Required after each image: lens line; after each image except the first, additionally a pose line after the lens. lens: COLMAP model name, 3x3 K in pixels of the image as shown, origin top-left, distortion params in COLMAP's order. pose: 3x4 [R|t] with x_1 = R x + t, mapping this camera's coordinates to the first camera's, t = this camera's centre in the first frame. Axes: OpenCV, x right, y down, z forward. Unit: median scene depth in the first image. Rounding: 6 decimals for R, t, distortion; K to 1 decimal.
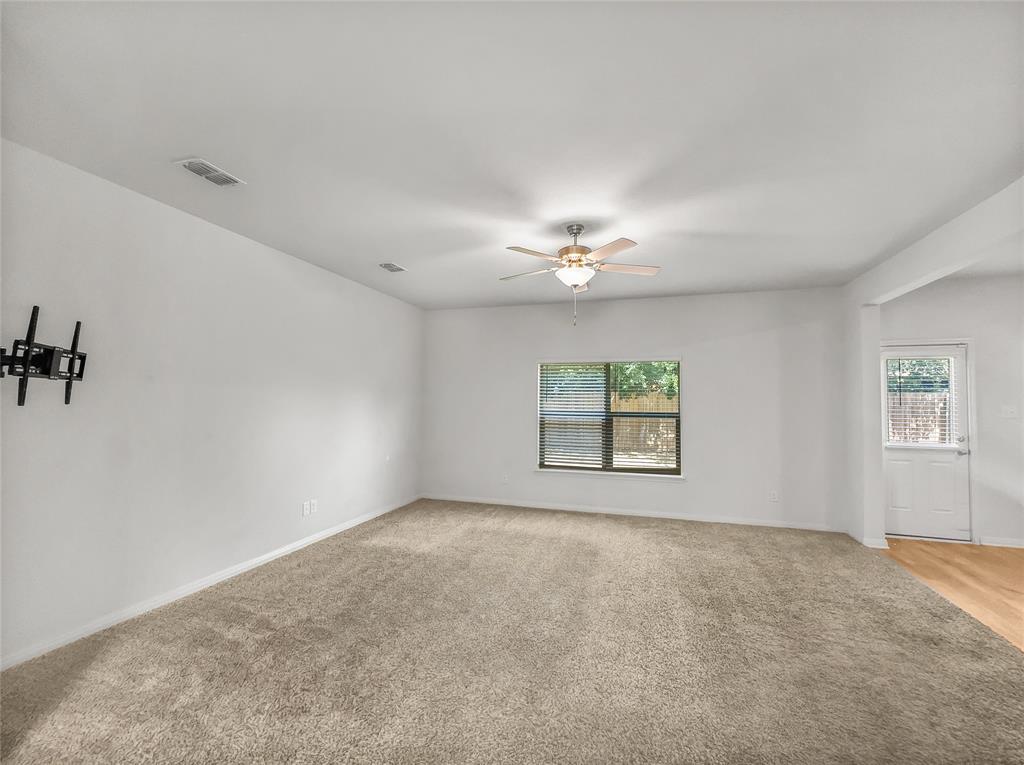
lens RADIAL K [[437.9, 0, 509.9], [0, 437.9, 384.8], [0, 0, 1]] dist [-0.000316, 0.000111]
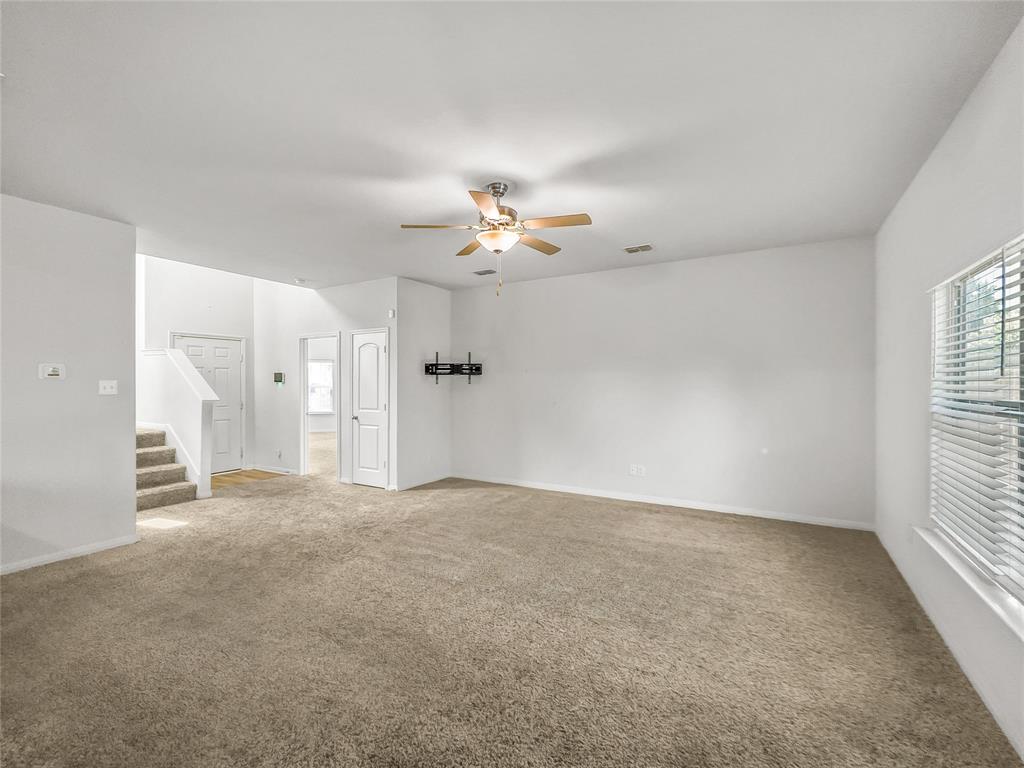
lens RADIAL K [[458.8, 0, 517.8], [0, 458.8, 384.3], [0, 0, 1]] dist [0.000220, -0.000120]
pose [[-0.208634, -0.006833, -0.977970, 0.802411], [0.037076, 0.999202, -0.014891, 0.046100], [0.977291, -0.039366, -0.208214, 0.905356]]
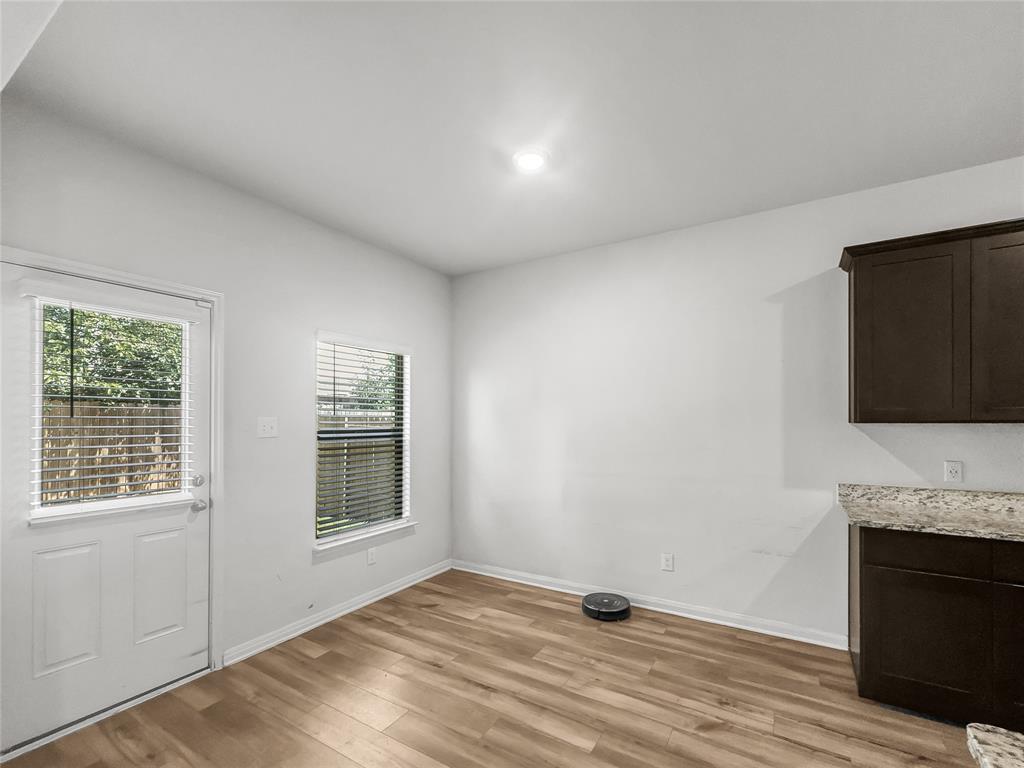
lens RADIAL K [[455.3, 0, 510.4], [0, 455.3, 420.2], [0, 0, 1]] dist [-0.001395, -0.000396]
pose [[0.249665, -0.006191, 0.968312, 0.595990], [-0.032919, 0.999347, 0.014877, 0.030863], [-0.967772, -0.035591, 0.249299, 0.504009]]
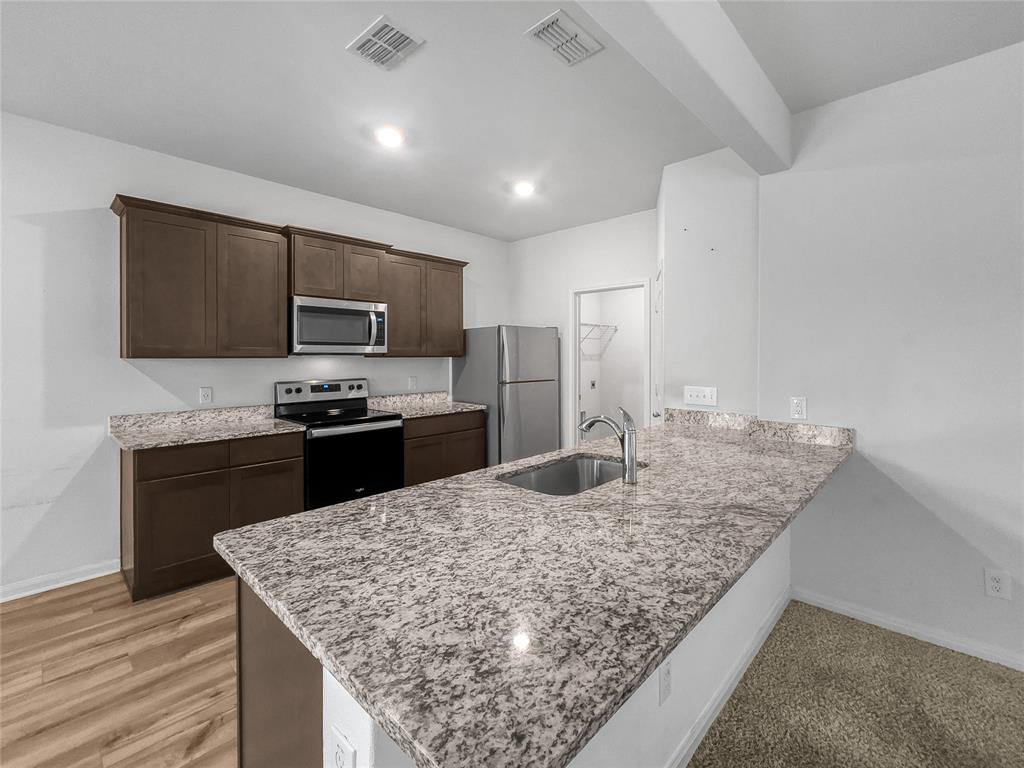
lens RADIAL K [[454.6, 0, 514.5], [0, 454.6, 360.1], [0, 0, 1]] dist [0.001577, 0.000312]
pose [[-0.898652, -0.013593, 0.438451, 0.508975], [-0.025998, 0.999413, -0.022302, 0.031212], [-0.437891, -0.031441, -0.898478, 0.554407]]
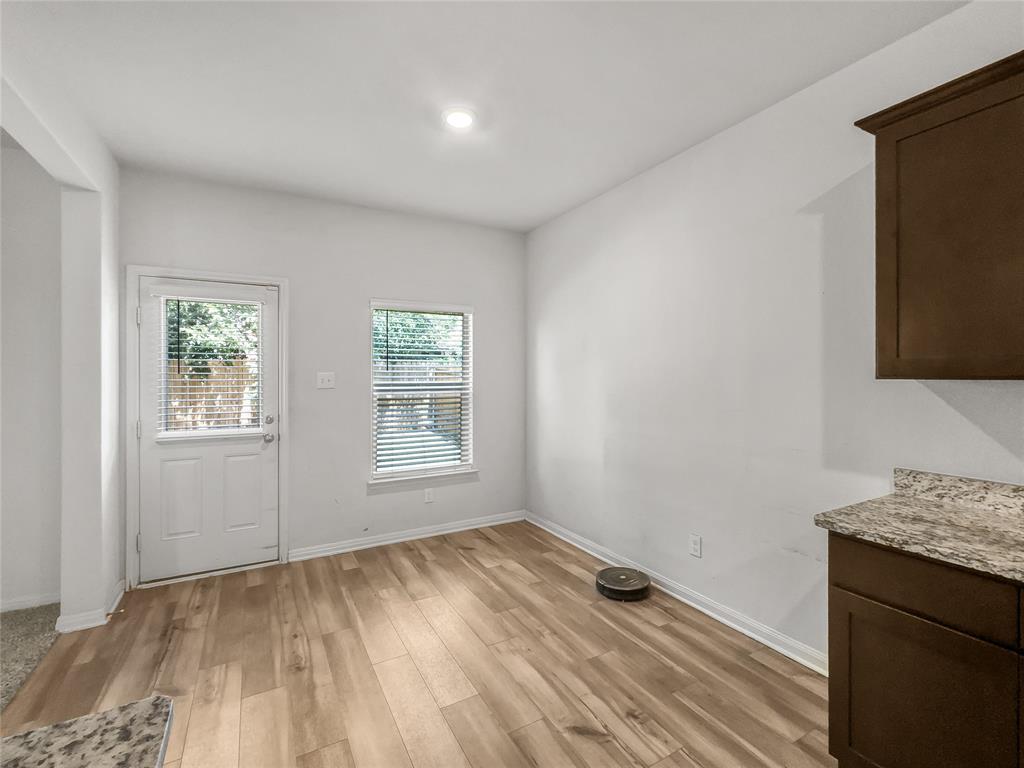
lens RADIAL K [[464.6, 0, 517.9], [0, 464.6, 373.5], [0, 0, 1]] dist [-0.002118, 0.000244]
pose [[0.679708, -0.008394, 0.733435, 0.753261], [-0.019656, 0.999367, 0.029653, 0.018774], [-0.733219, -0.034571, 0.679113, 0.197674]]
